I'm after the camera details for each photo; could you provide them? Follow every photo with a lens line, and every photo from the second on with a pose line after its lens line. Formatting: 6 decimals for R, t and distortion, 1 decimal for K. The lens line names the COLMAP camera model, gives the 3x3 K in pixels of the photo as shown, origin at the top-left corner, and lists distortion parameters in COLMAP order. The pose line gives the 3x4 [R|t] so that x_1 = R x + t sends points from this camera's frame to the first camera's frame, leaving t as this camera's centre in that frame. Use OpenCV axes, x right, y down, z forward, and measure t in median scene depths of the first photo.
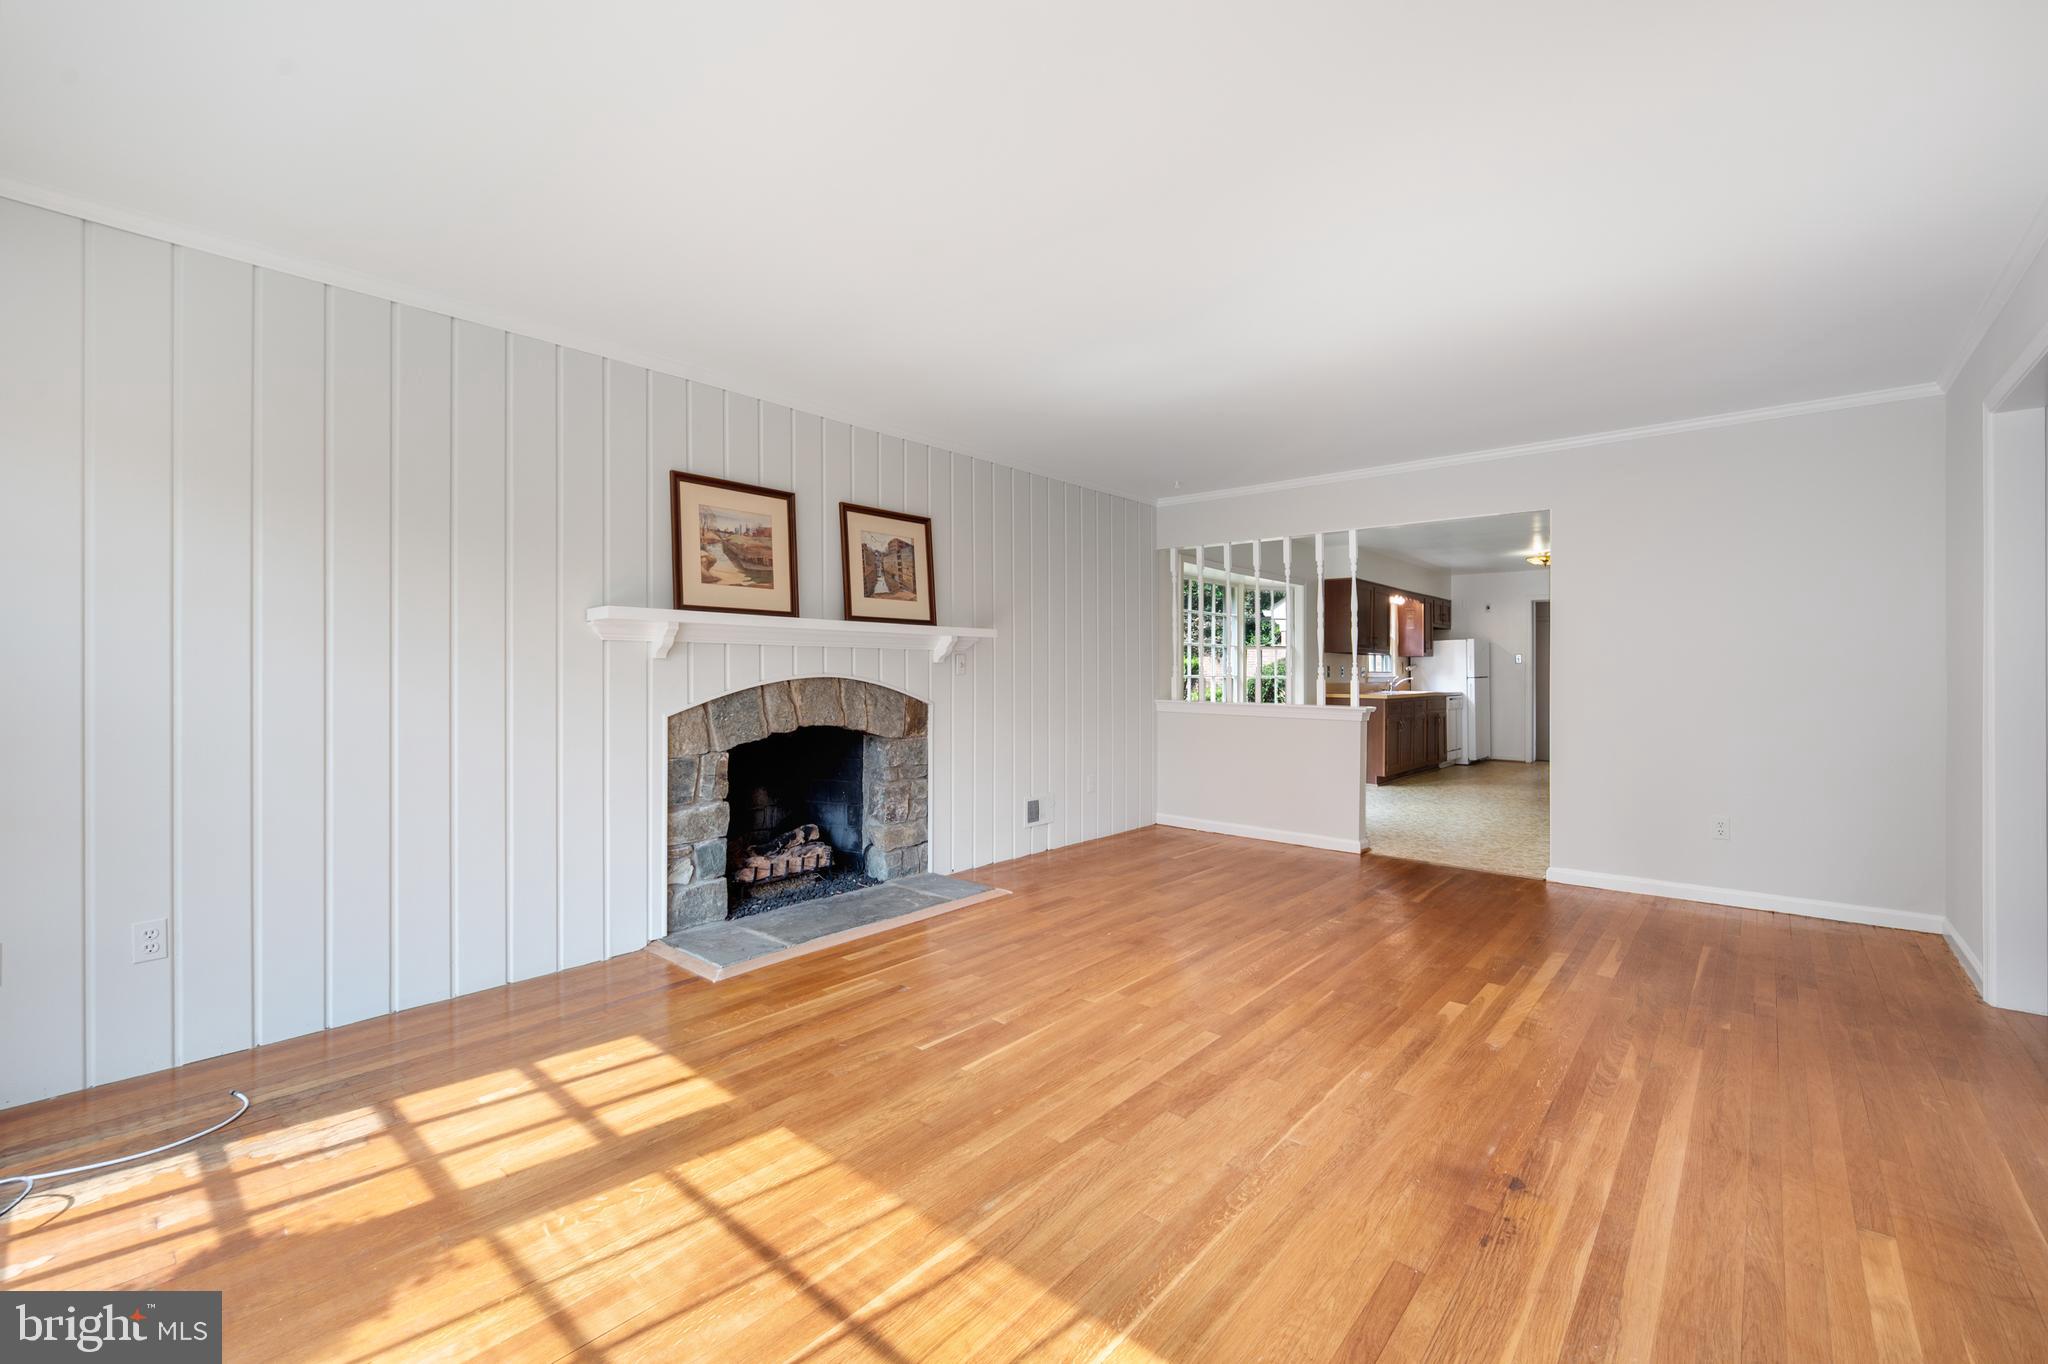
lens RADIAL K [[848.9, 0, 1020.0], [0, 848.9, 676.9], [0, 0, 1]] dist [0.002168, 0.000186]
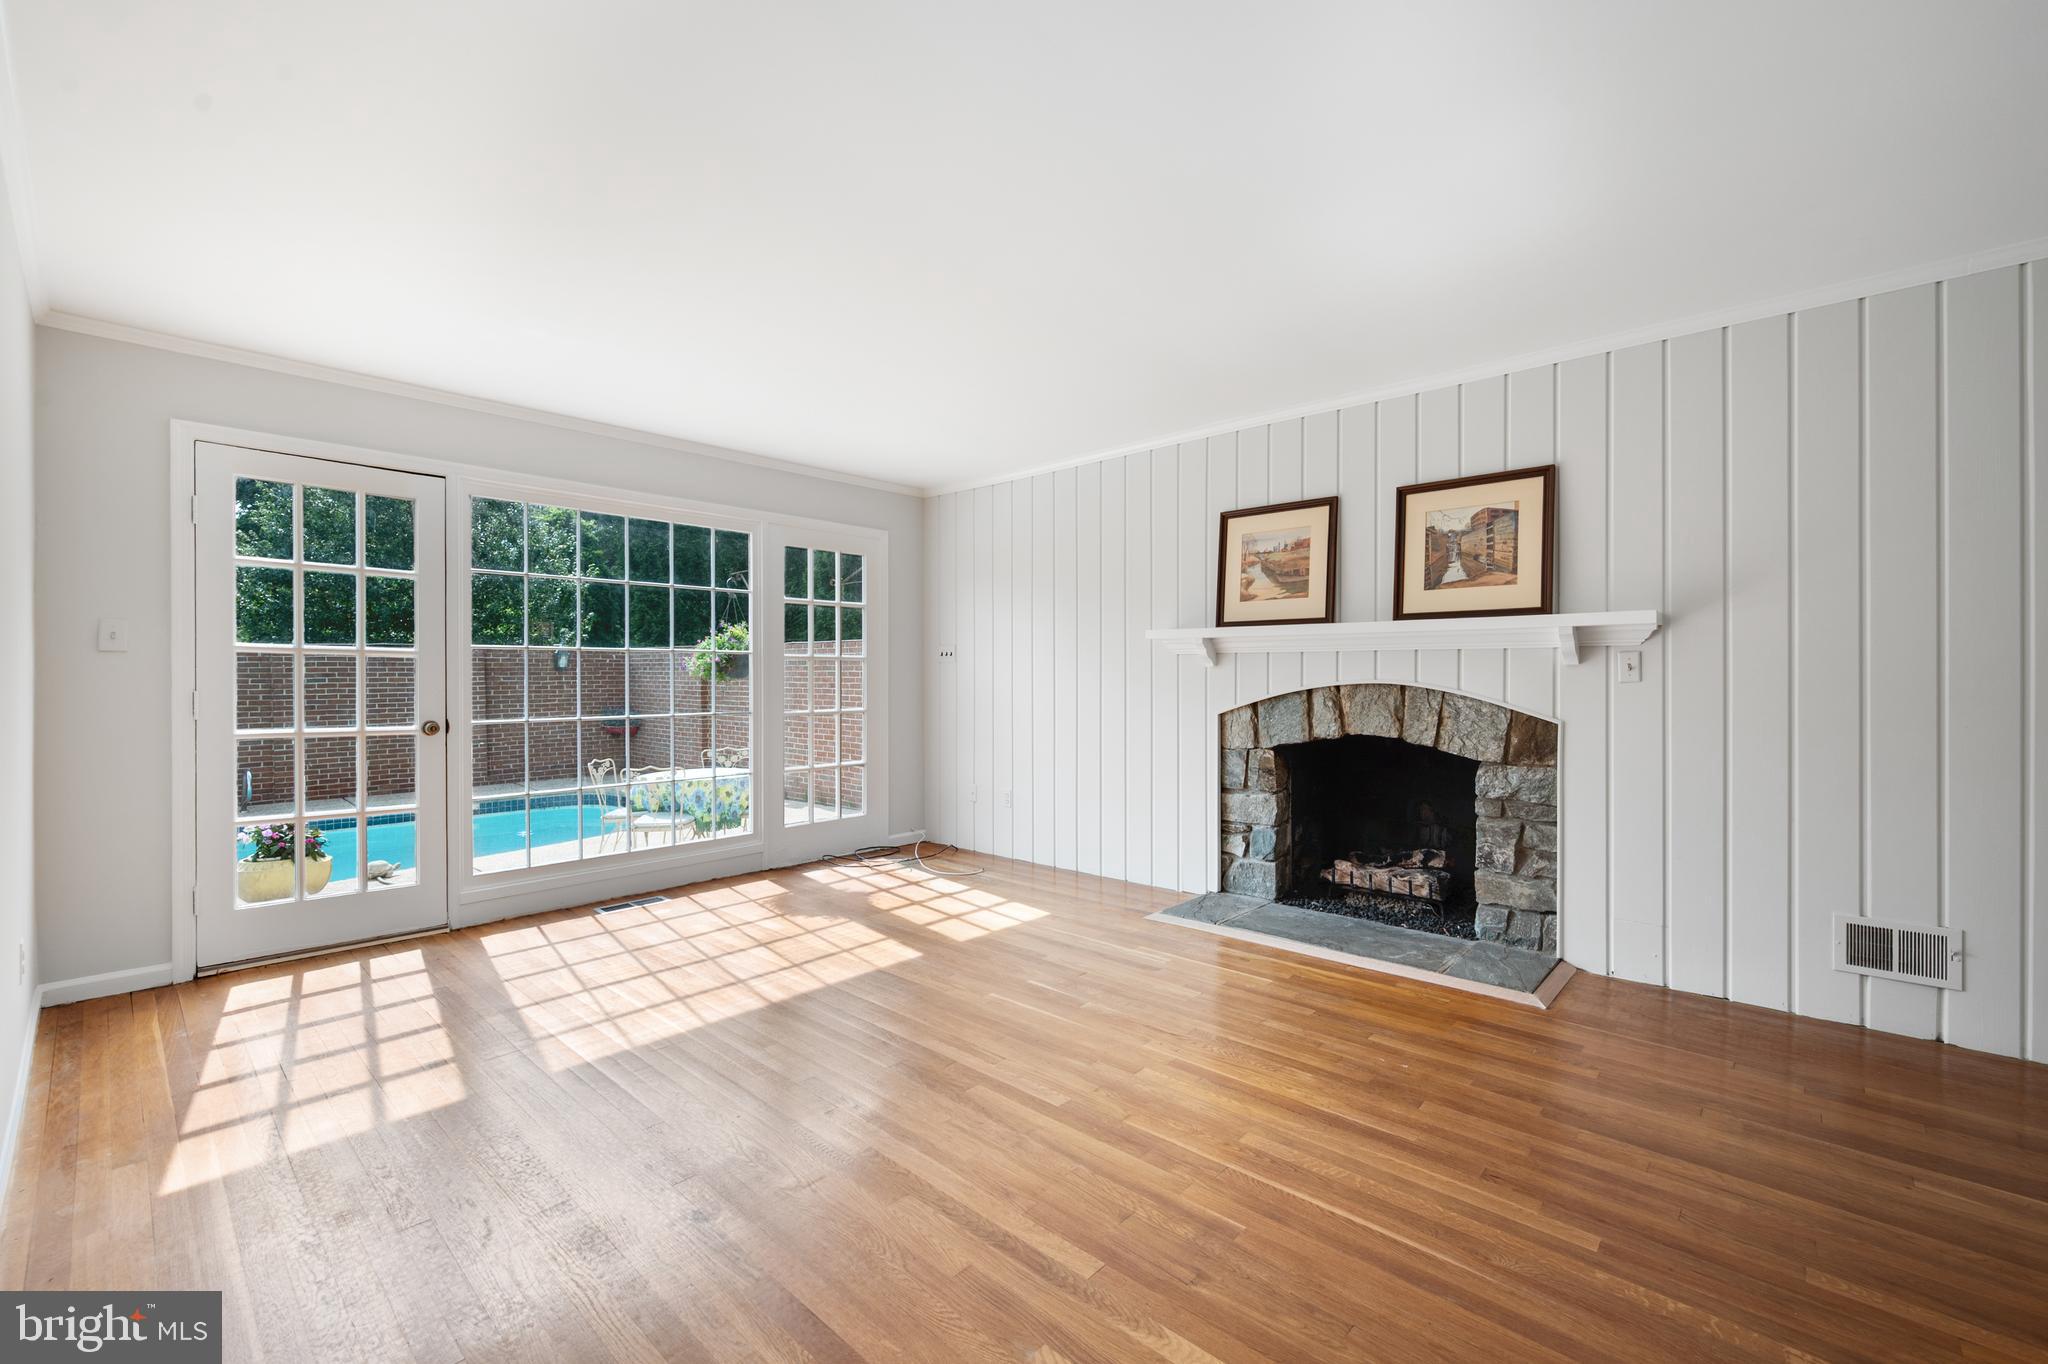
lens RADIAL K [[848.9, 0, 1020.0], [0, 848.9, 676.9], [0, 0, 1]] dist [0.002168, 0.000186]
pose [[-0.023389, -0.000450, -0.999726, 0.772972], [-0.006896, 0.999976, -0.000288, -0.004043], [0.999703, 0.006887, -0.023392, 0.696617]]
